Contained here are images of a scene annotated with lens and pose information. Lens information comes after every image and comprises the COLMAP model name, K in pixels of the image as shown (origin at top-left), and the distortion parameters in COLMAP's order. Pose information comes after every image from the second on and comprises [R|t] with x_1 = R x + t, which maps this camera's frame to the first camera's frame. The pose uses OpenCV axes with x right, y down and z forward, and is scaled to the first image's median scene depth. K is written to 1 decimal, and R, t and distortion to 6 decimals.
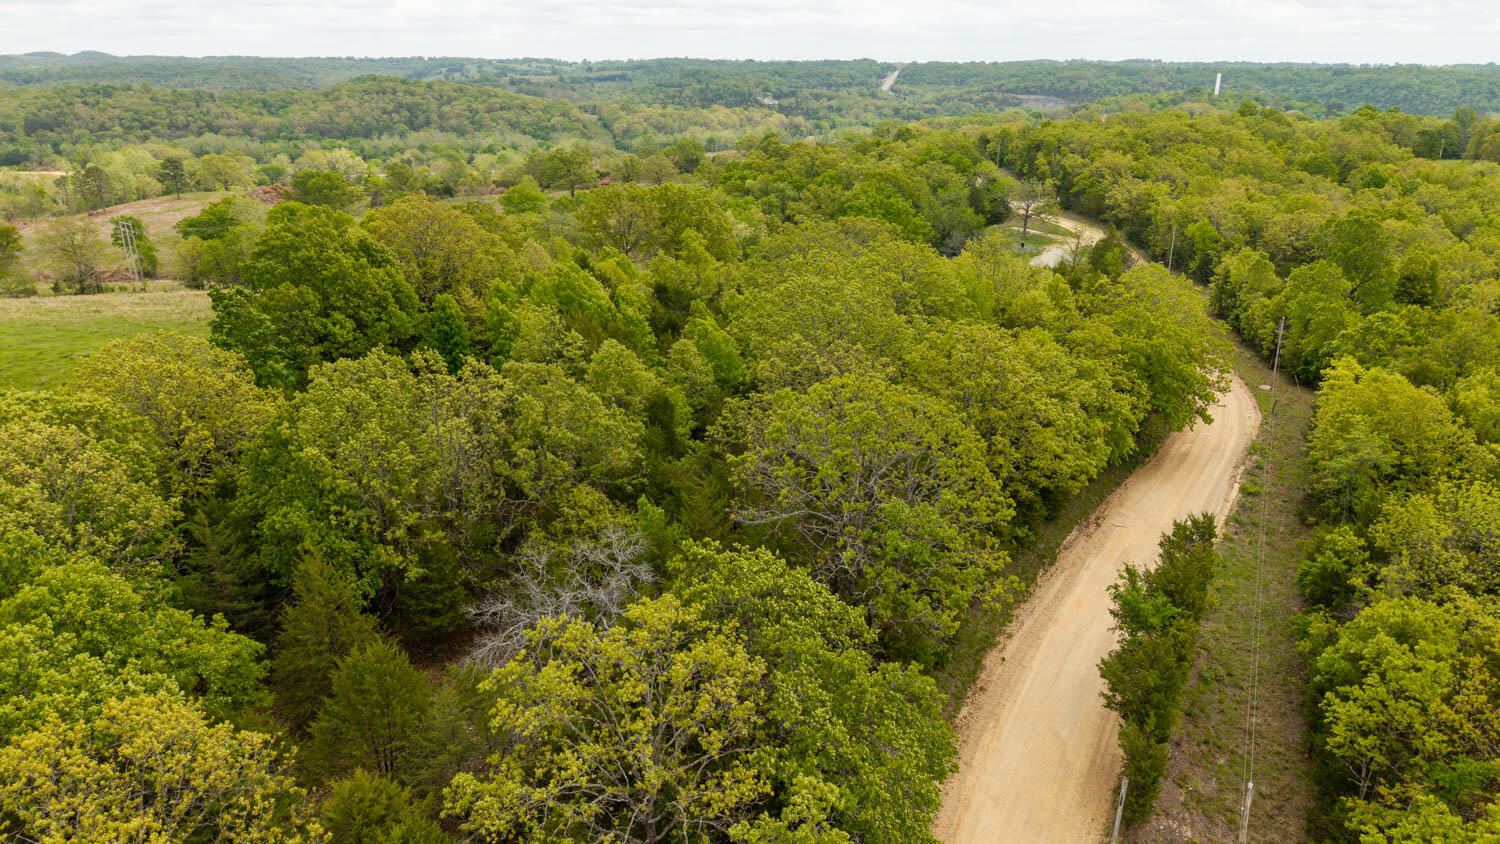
lens RADIAL K [[1038.1, 0, 743.0], [0, 1038.1, 419.8], [0, 0, 1]] dist [-0.001551, -0.007482]
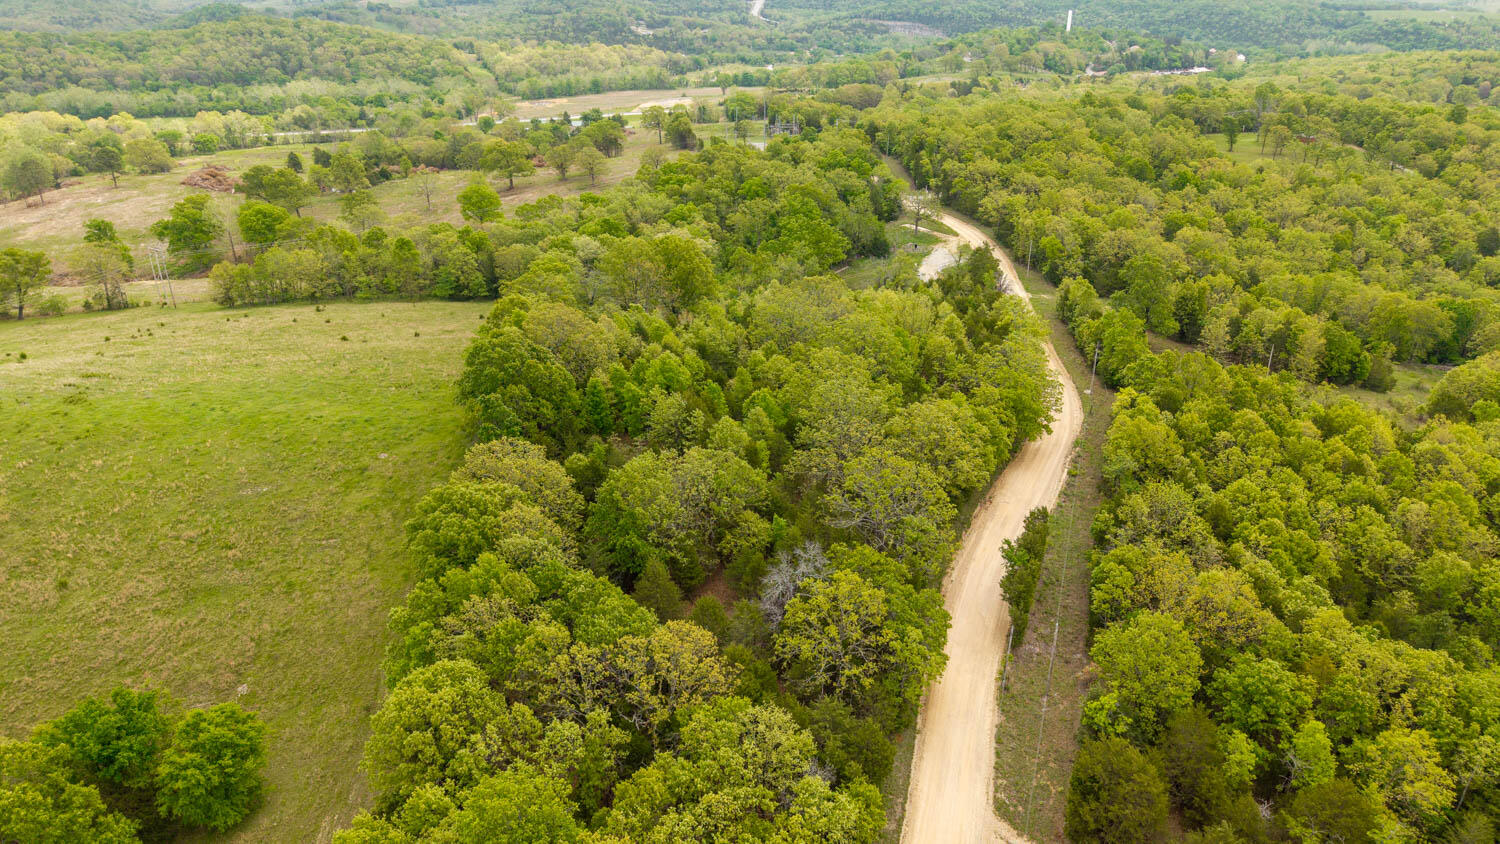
lens RADIAL K [[1038.1, 0, 755.0], [0, 1038.1, 422.9], [0, 0, 1]] dist [-0.001551, -0.007482]
pose [[0.990777, -0.053634, 0.124435, -0.080780], [0.043486, 0.995610, 0.082889, -0.057883], [-0.128334, -0.076713, 0.988760, -0.206668]]
